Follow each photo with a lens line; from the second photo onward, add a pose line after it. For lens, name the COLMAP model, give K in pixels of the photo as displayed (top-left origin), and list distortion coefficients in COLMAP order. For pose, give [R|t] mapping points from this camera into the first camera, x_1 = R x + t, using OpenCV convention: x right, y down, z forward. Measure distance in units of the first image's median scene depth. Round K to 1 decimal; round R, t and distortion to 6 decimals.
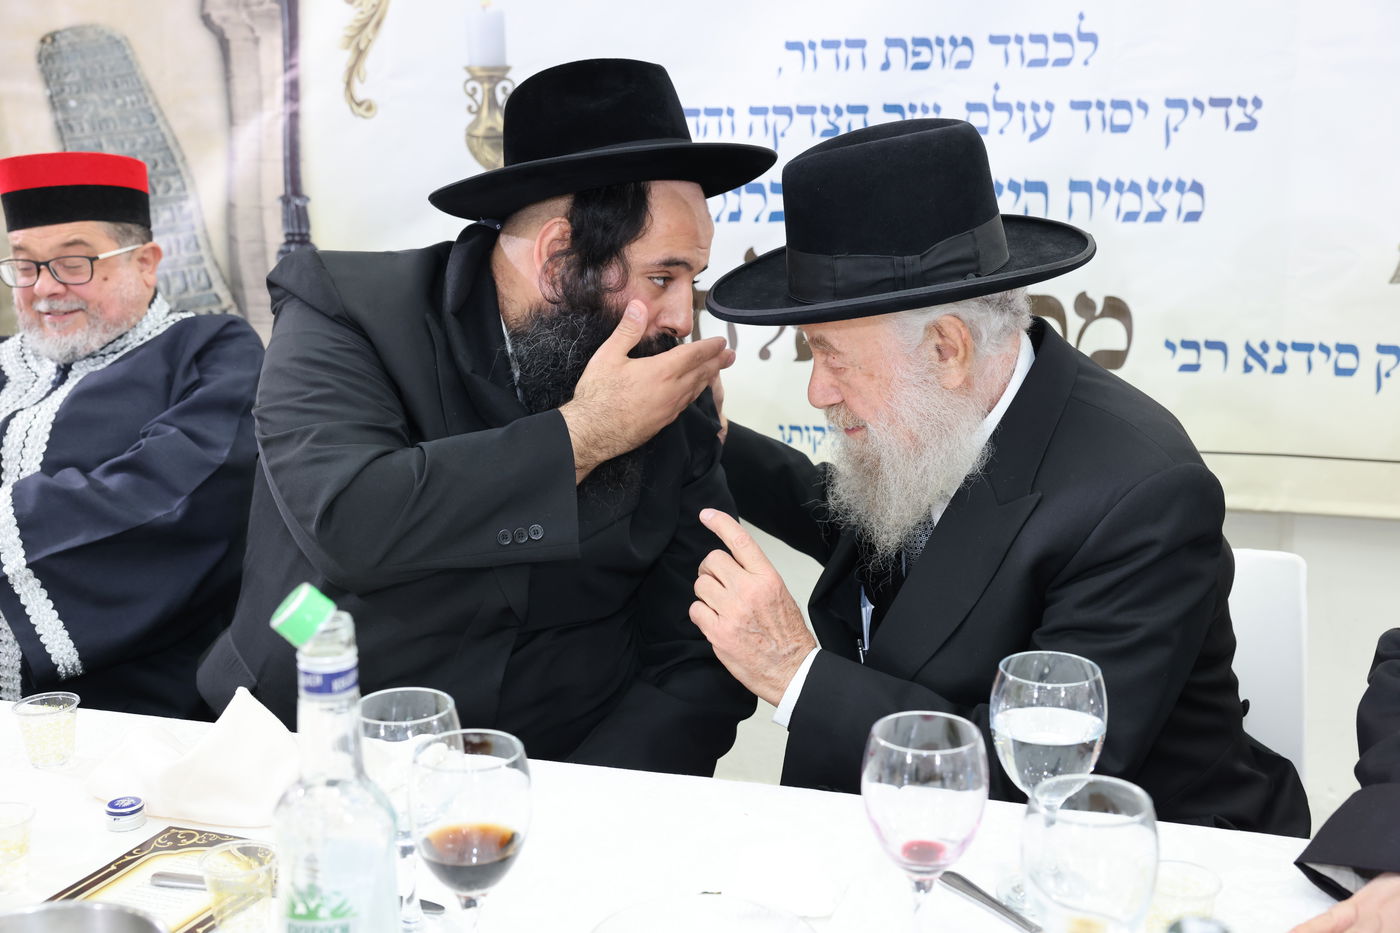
lens RADIAL K [[1897.9, 0, 691.2], [0, 1897.9, 468.2], [0, 0, 1]] dist [0.095465, 0.073261]
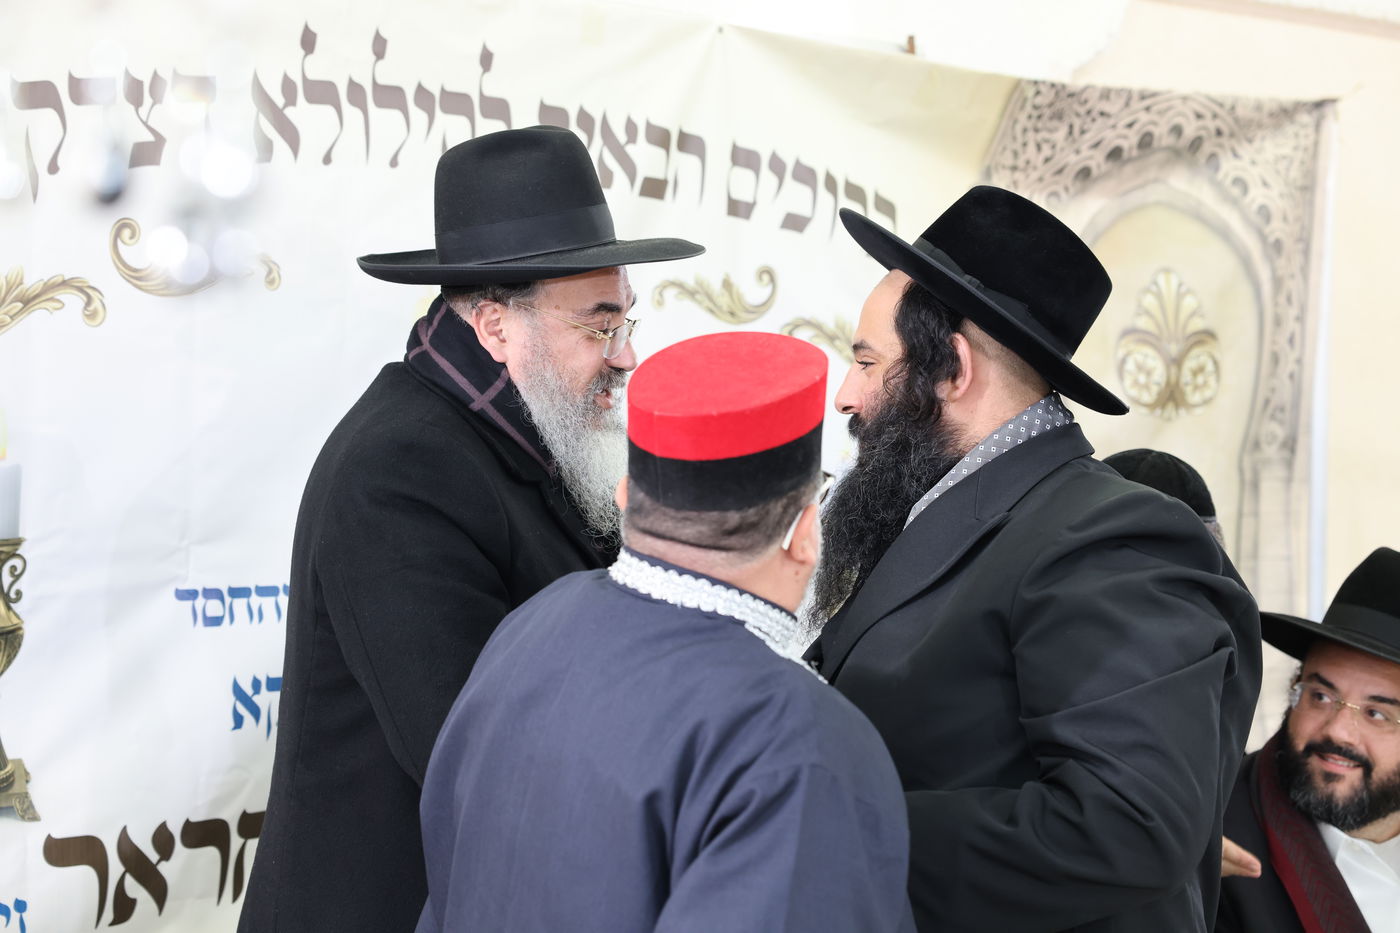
lens RADIAL K [[2662.2, 0, 706.0], [0, 2662.2, 501.5], [0, 0, 1]] dist [0.351543, 0.199136]
pose [[0.480328, 0.012971, 0.876993, -0.858572], [0.198273, 0.972402, -0.122976, -0.042921], [-0.854384, 0.232953, 0.464500, 0.279403]]
